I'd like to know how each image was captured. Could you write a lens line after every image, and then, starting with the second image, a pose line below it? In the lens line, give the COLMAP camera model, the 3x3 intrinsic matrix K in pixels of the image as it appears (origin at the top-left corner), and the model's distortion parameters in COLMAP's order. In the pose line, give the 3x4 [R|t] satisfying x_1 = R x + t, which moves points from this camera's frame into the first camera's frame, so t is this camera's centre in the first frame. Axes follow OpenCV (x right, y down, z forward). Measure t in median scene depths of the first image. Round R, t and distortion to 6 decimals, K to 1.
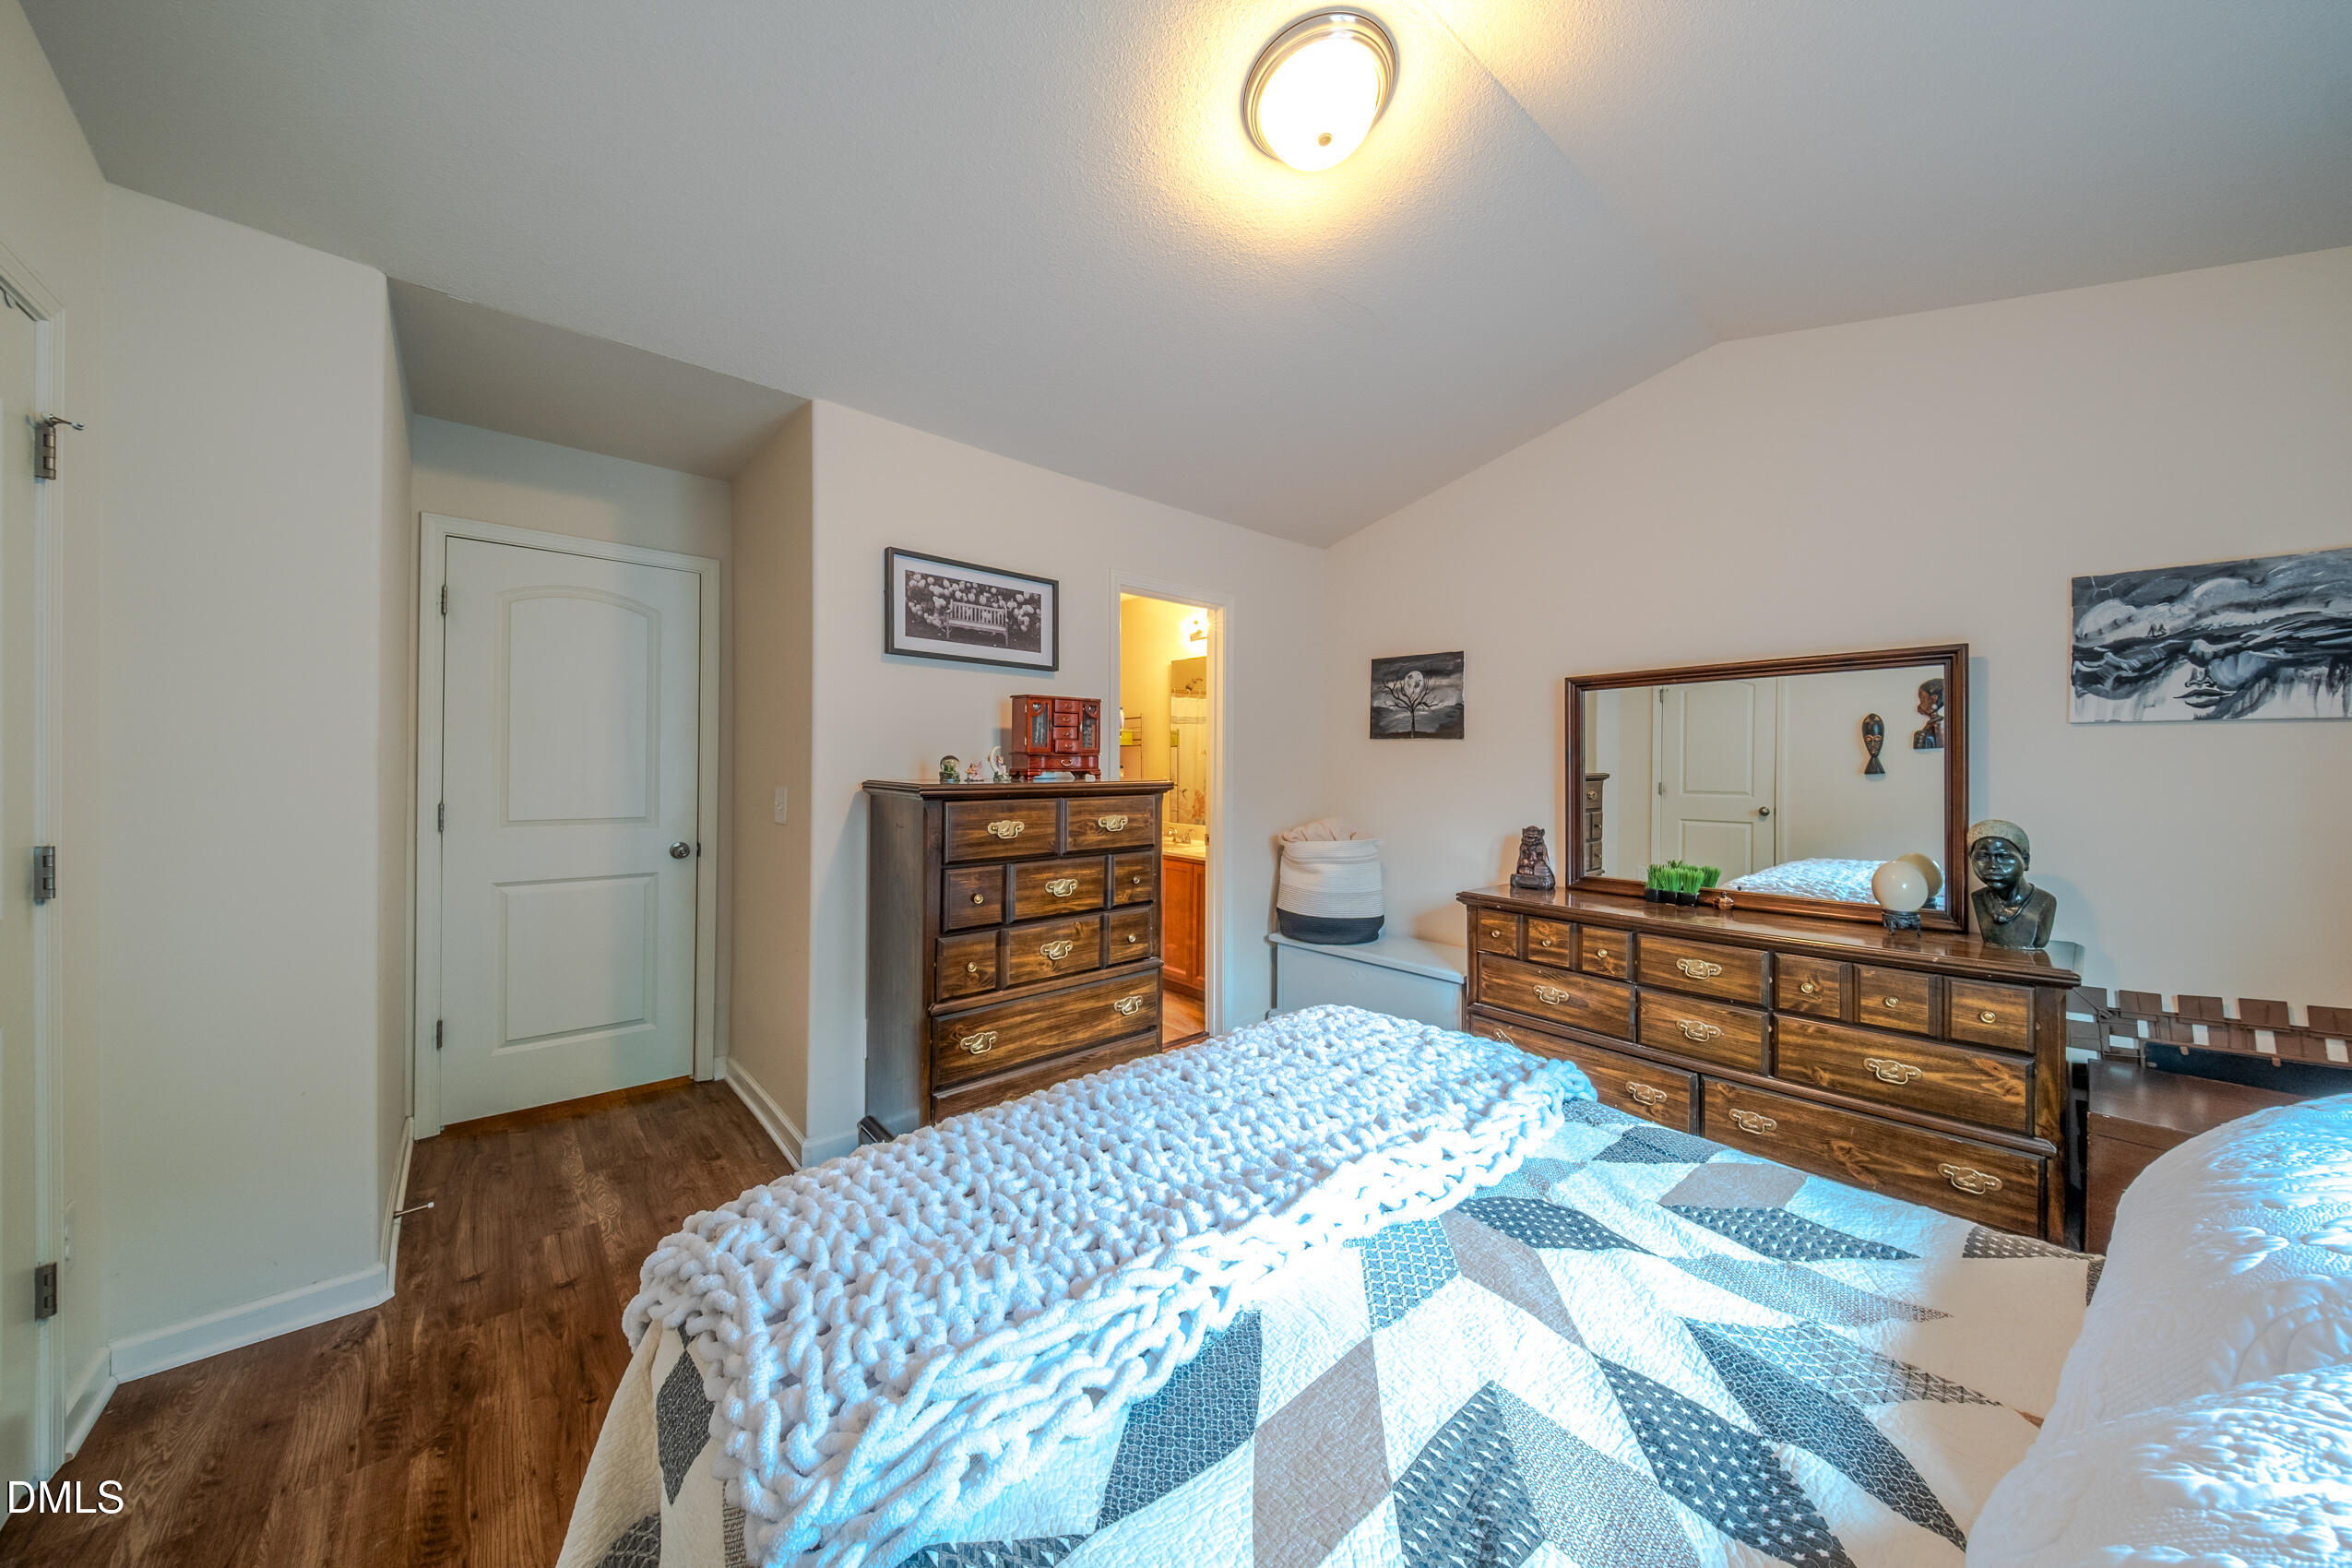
lens RADIAL K [[787.2, 0, 1174.0], [0, 787.2, 771.1], [0, 0, 1]] dist [0.002811, -0.005155]
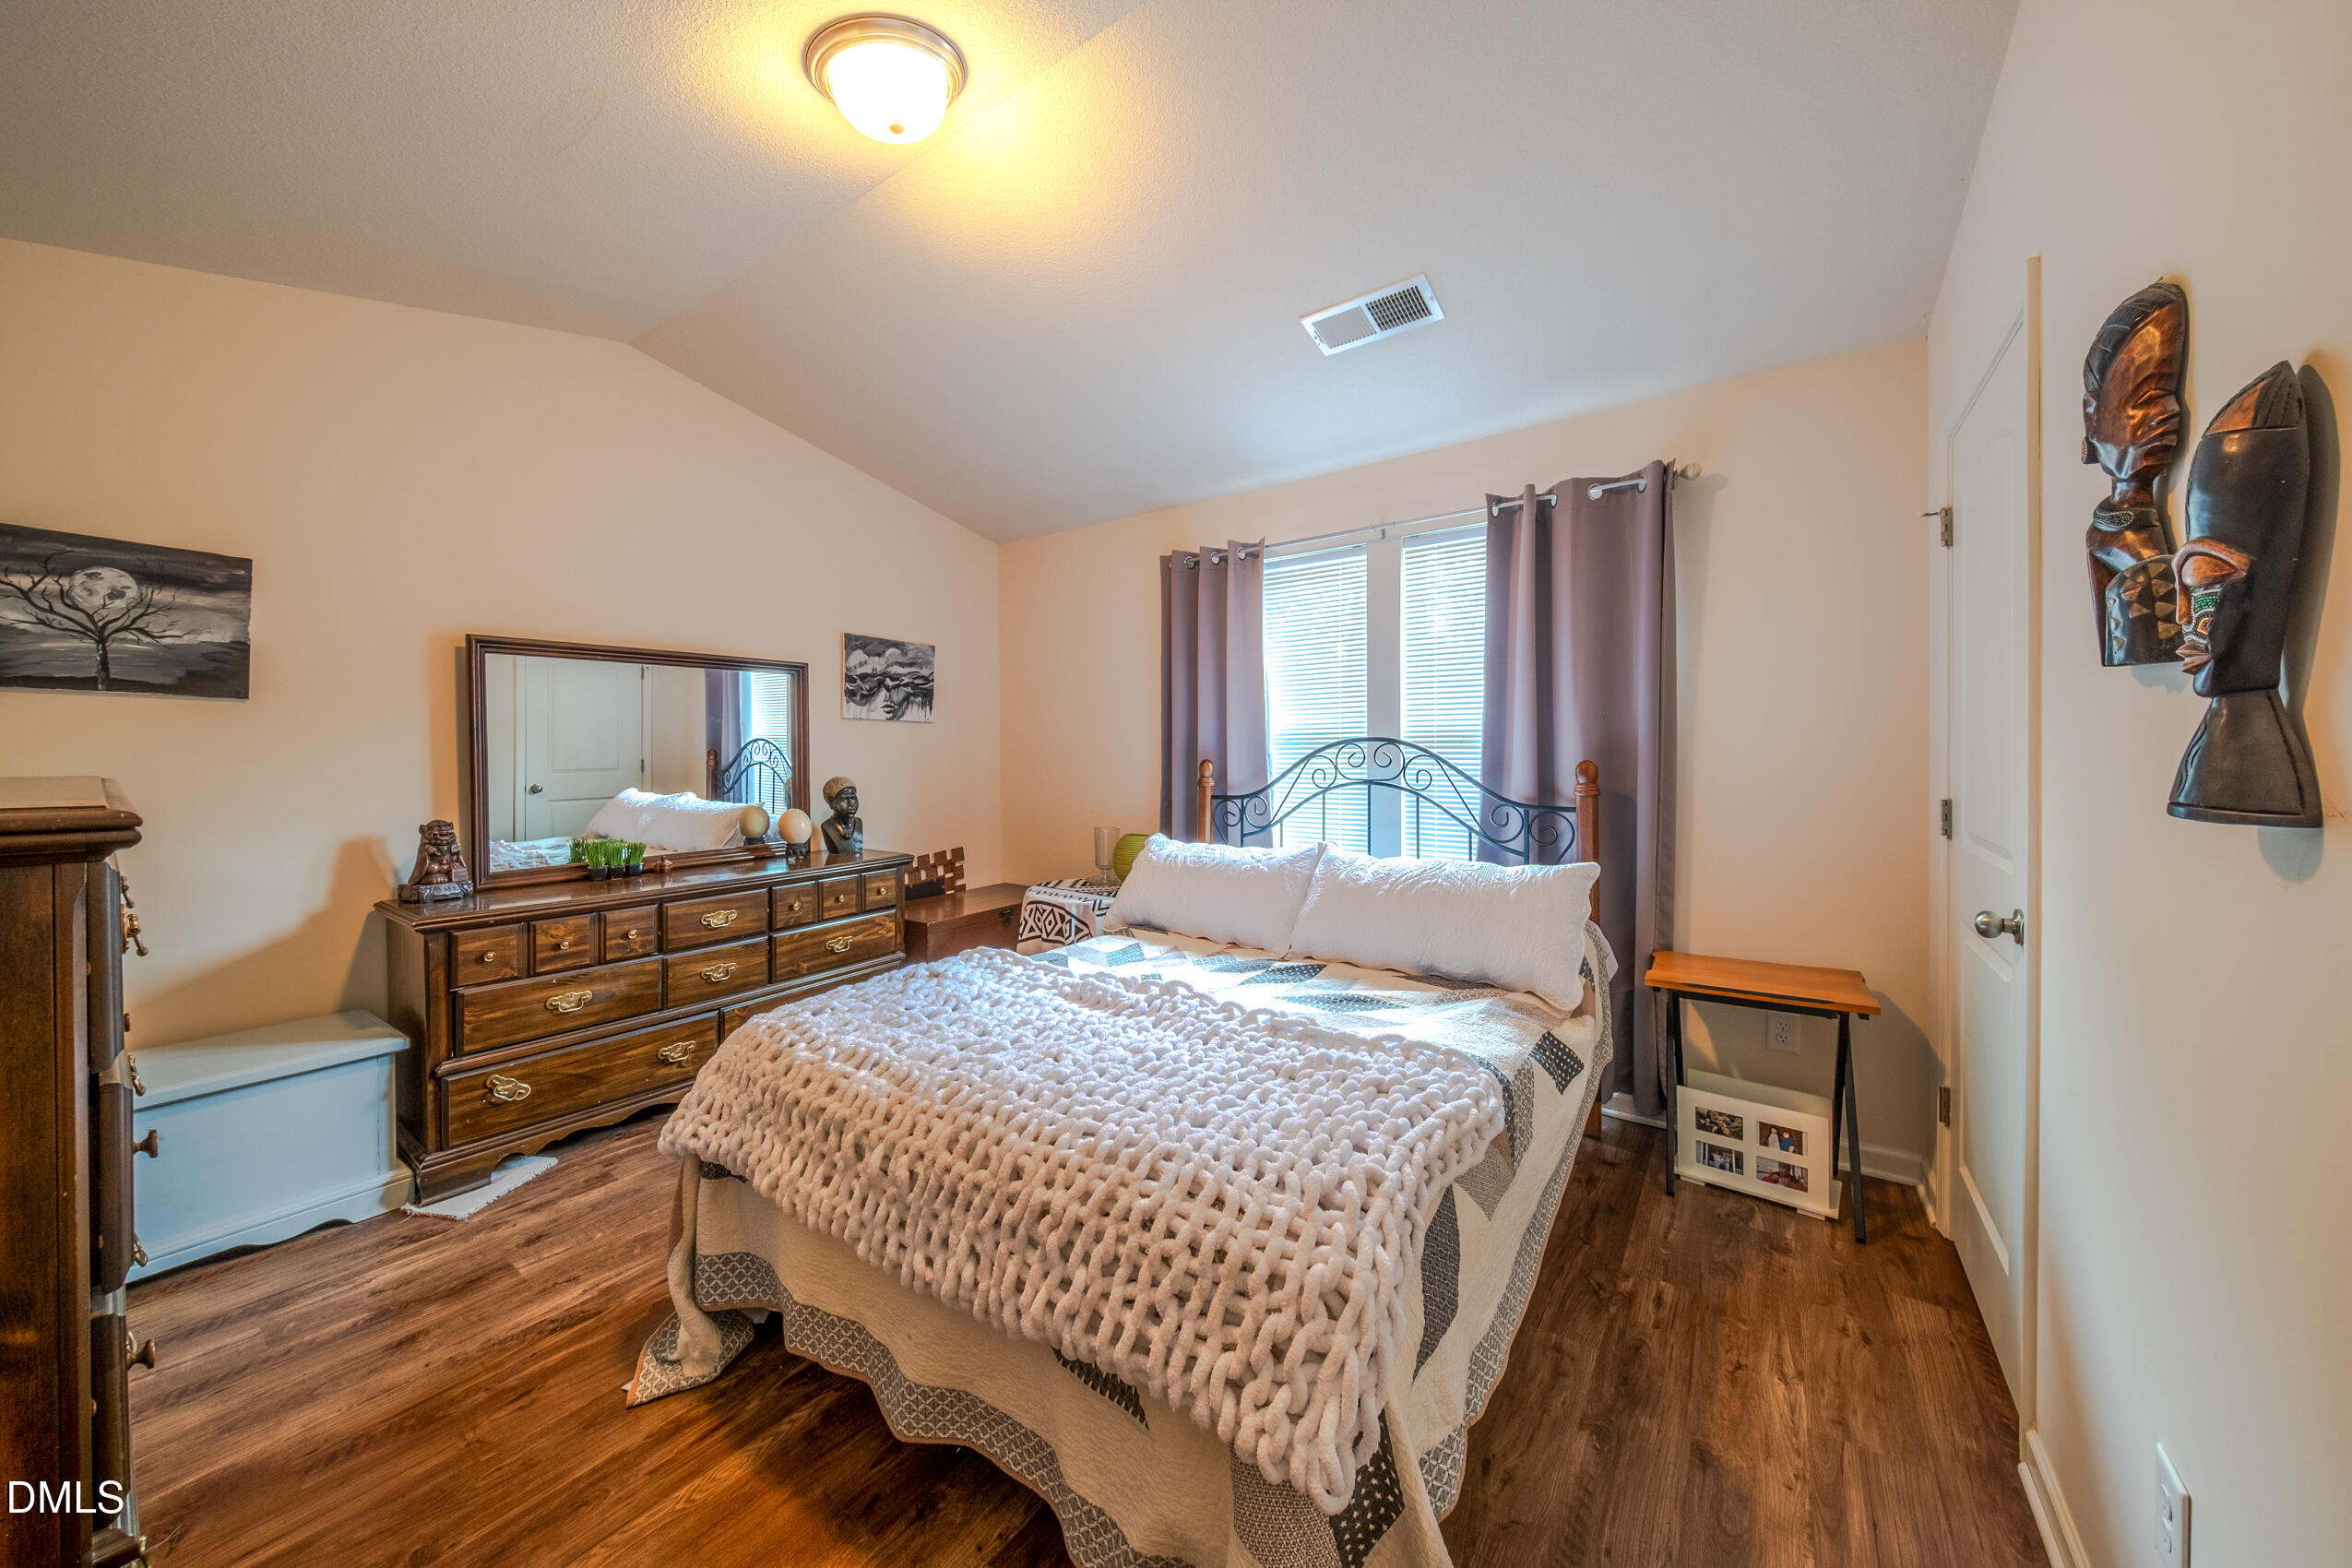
lens RADIAL K [[787.2, 0, 1167.0], [0, 787.2, 764.7], [0, 0, 1]] dist [0.002811, -0.005155]
pose [[-0.230604, -0.021019, 0.972821, -0.635504], [0.007295, 0.999701, 0.023329, 0.004564], [-0.973020, 0.012476, -0.230382, 0.662675]]
